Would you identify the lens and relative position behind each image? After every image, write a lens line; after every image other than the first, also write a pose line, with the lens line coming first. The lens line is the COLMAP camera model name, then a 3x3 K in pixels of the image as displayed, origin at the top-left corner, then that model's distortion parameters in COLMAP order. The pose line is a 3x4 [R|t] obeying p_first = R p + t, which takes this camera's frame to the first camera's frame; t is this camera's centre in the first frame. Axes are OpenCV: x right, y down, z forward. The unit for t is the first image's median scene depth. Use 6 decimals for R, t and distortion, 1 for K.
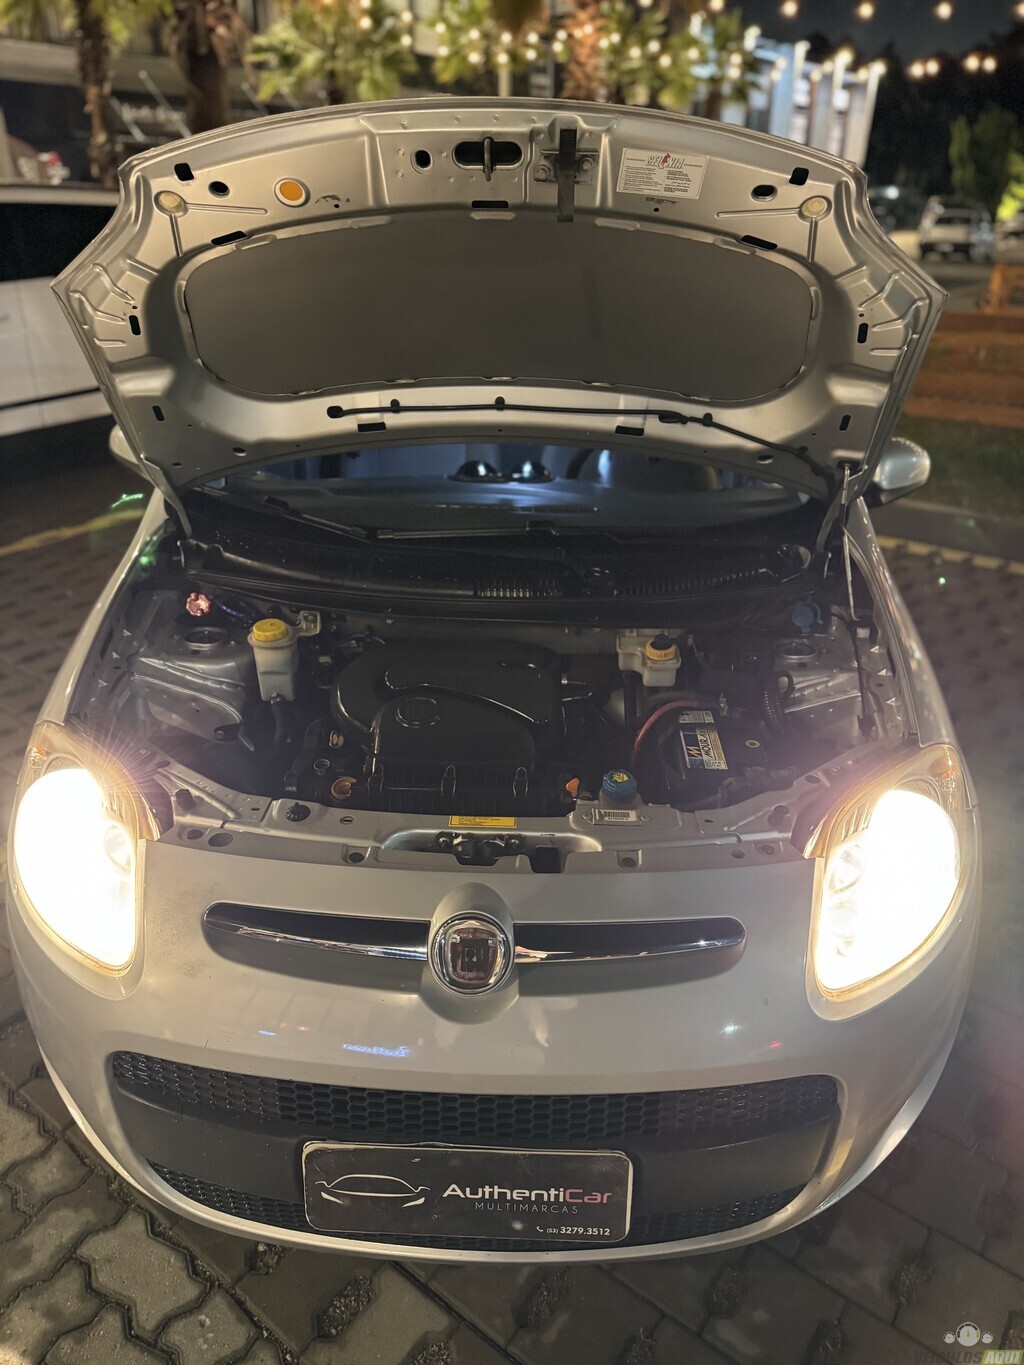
lens RADIAL K [[969.2, 0, 516.4], [0, 969.2, 687.0], [0, 0, 1]] dist [-0.002682, -0.001331]
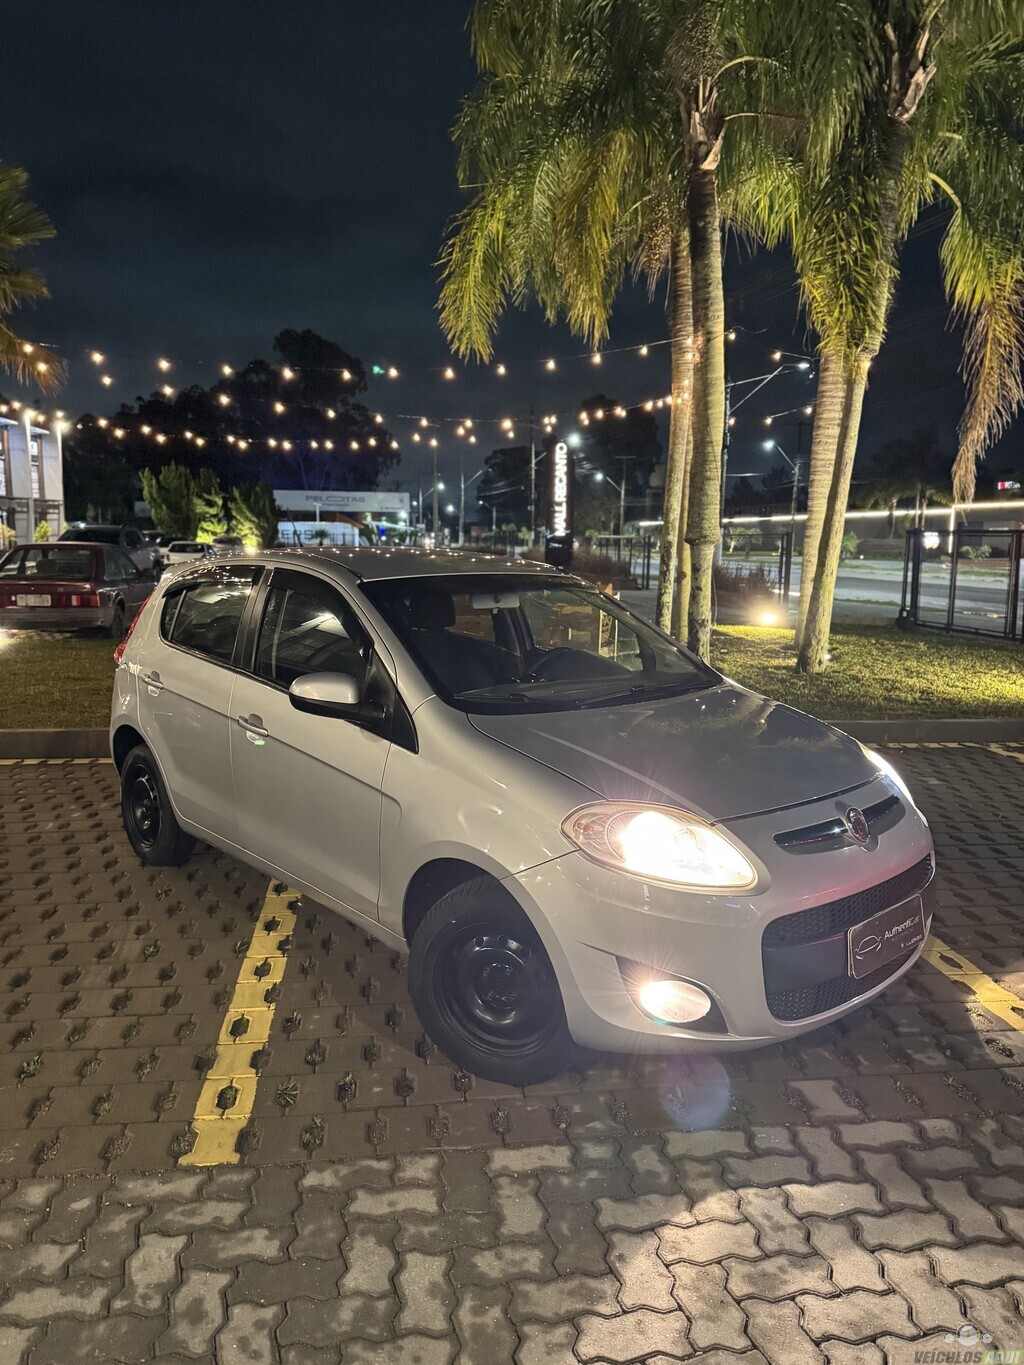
lens RADIAL K [[961.1, 0, 512.0], [0, 961.1, 682.5], [0, 0, 1]] dist [0.005598, 0.000362]
pose [[0.716614, -0.099615, 0.690319, -1.135811], [0.306313, 0.934140, -0.183181, 0.065894], [-0.626607, 0.342724, 0.699931, -0.104952]]
